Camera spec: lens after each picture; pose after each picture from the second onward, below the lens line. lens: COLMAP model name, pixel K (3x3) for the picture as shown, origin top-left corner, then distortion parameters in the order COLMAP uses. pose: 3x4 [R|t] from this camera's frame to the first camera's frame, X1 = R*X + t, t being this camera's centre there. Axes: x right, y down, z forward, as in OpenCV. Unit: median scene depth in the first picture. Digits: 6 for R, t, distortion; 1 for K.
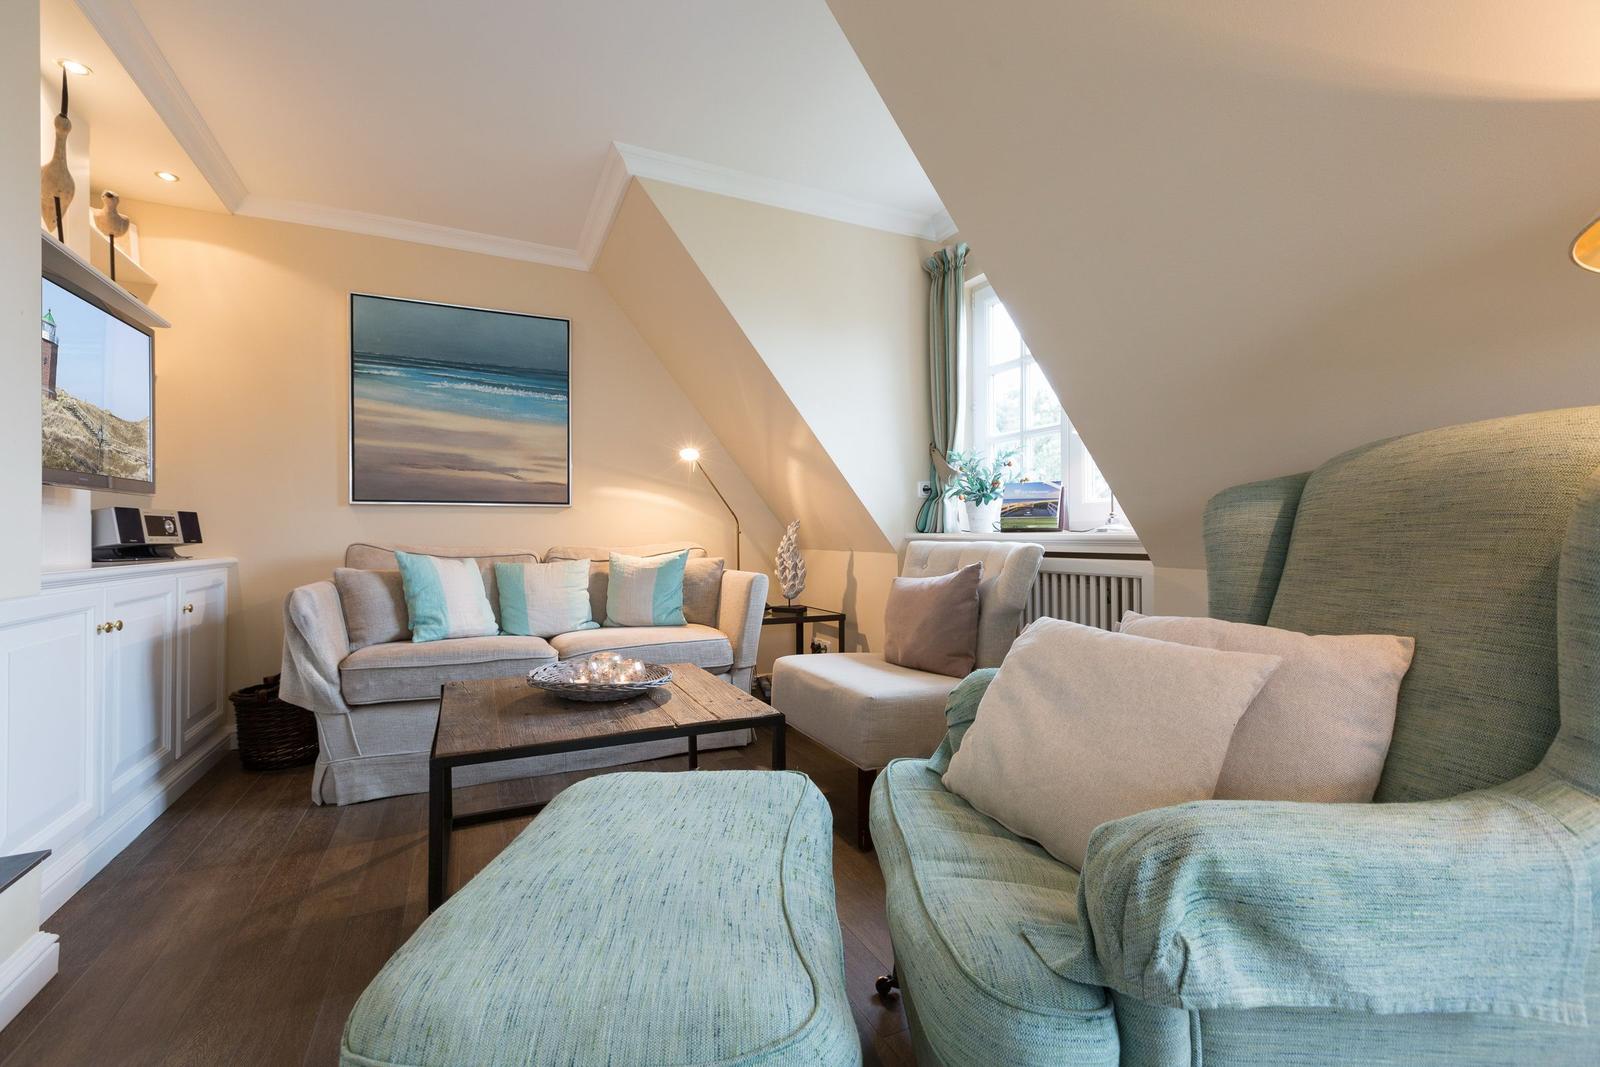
lens RADIAL K [[706.7, 0, 790.9], [0, 706.7, 526.0], [0, 0, 1]] dist [0.009135, 0.000077]
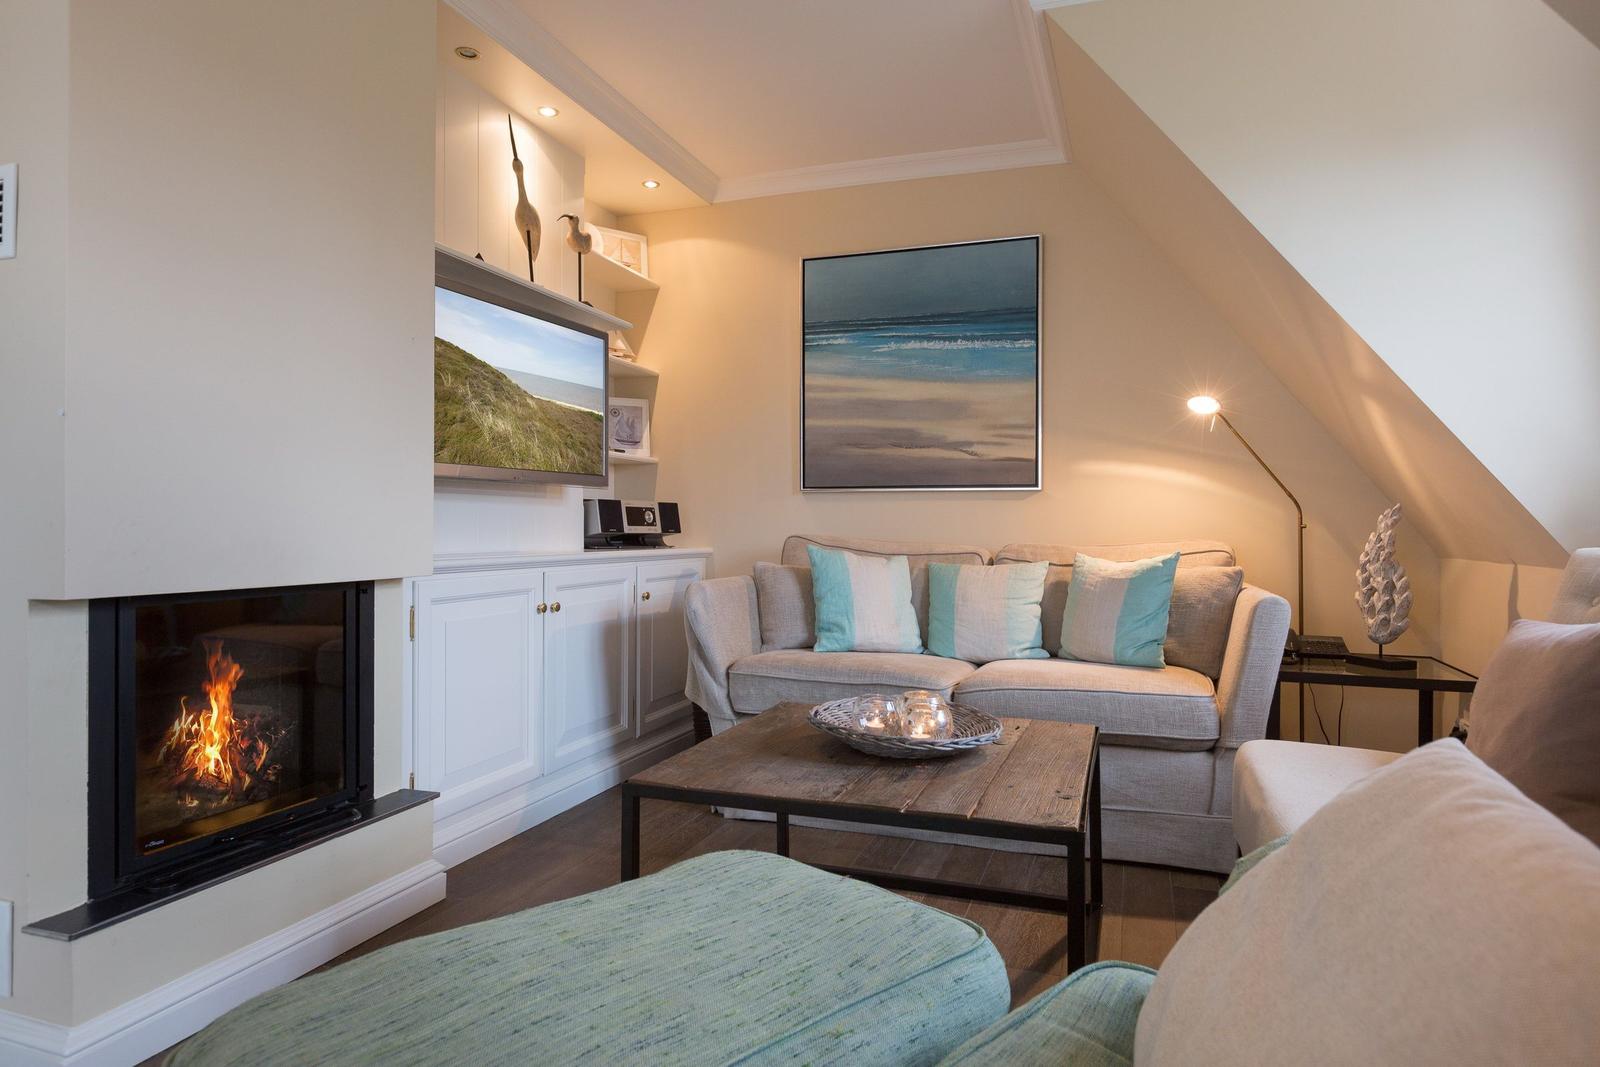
lens RADIAL K [[923.0, 0, 791.1], [0, 923.0, 522.6], [0, 0, 1]] dist [-0.005233, -0.000199]
pose [[0.712729, 0.004698, -0.701424, 0.215838], [0.001047, 0.999969, 0.007761, -0.001157], [0.701438, -0.006265, 0.712702, 0.163114]]
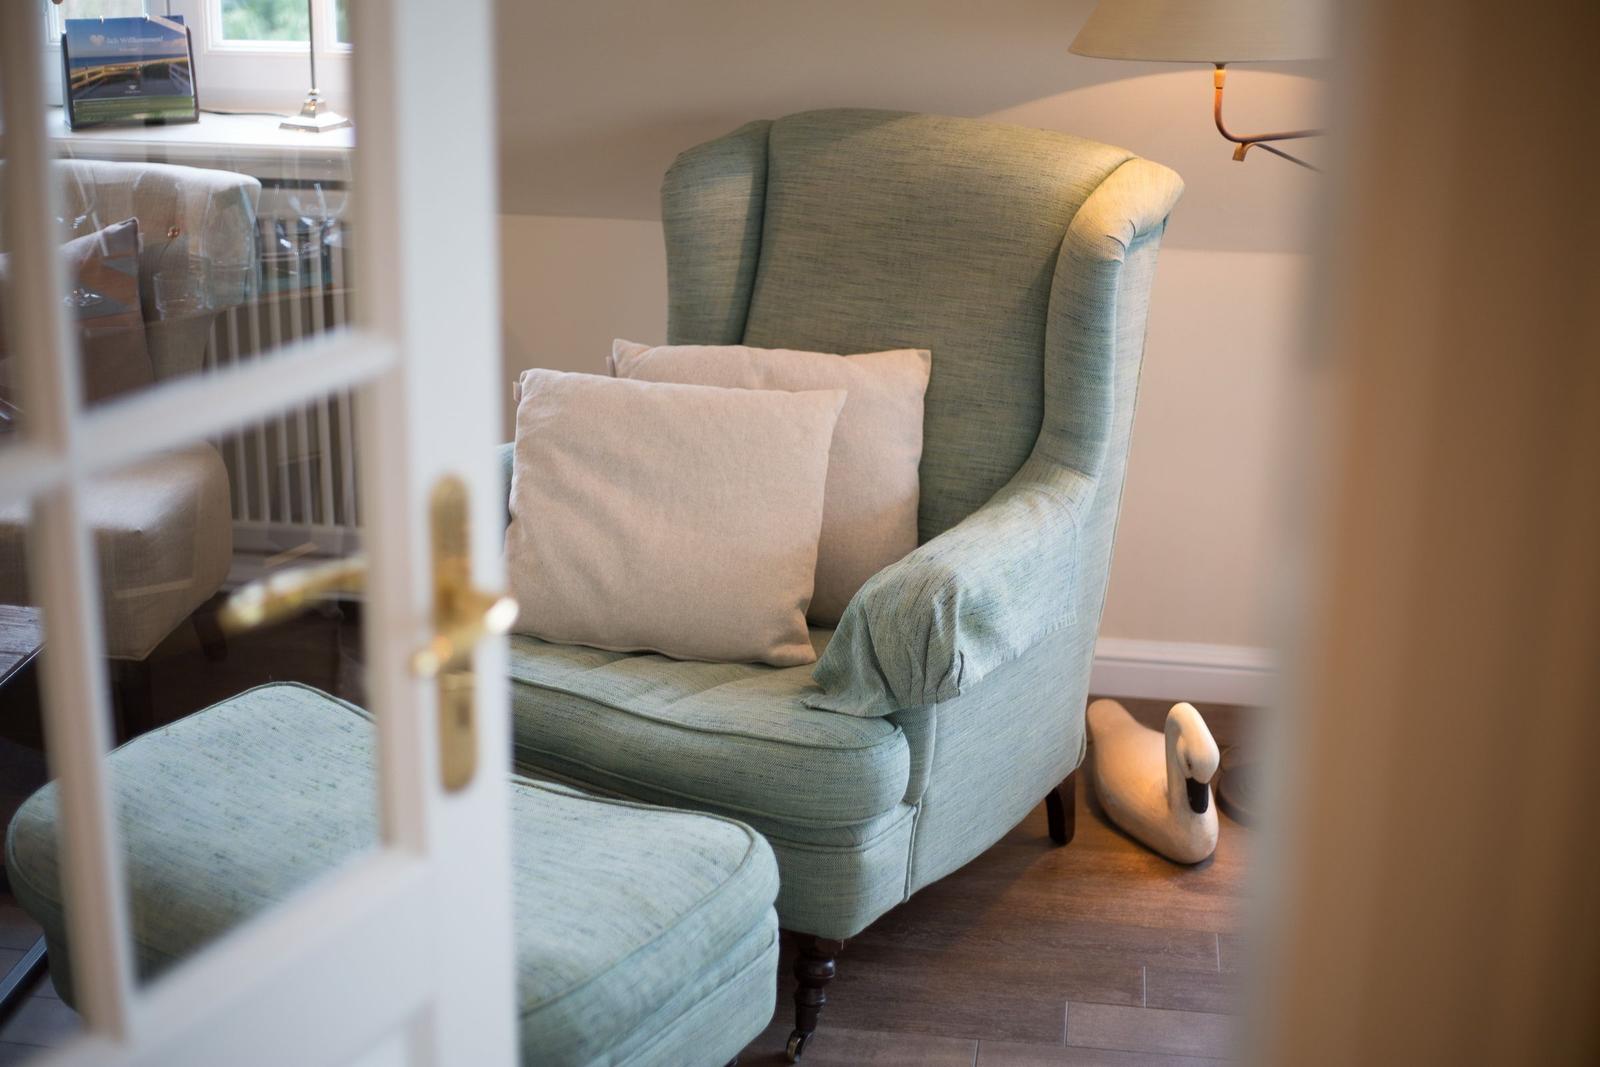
lens RADIAL K [[2348.5, 0, 800.0], [0, 2348.5, 533.5], [0, 0, 1]] dist [-0.108632, 0.010037]
pose [[0.543818, -0.264521, 0.796424, -0.656650], [-0.025926, 0.943275, 0.330998, -0.232805], [-0.838803, -0.200651, 0.506112, -0.204929]]
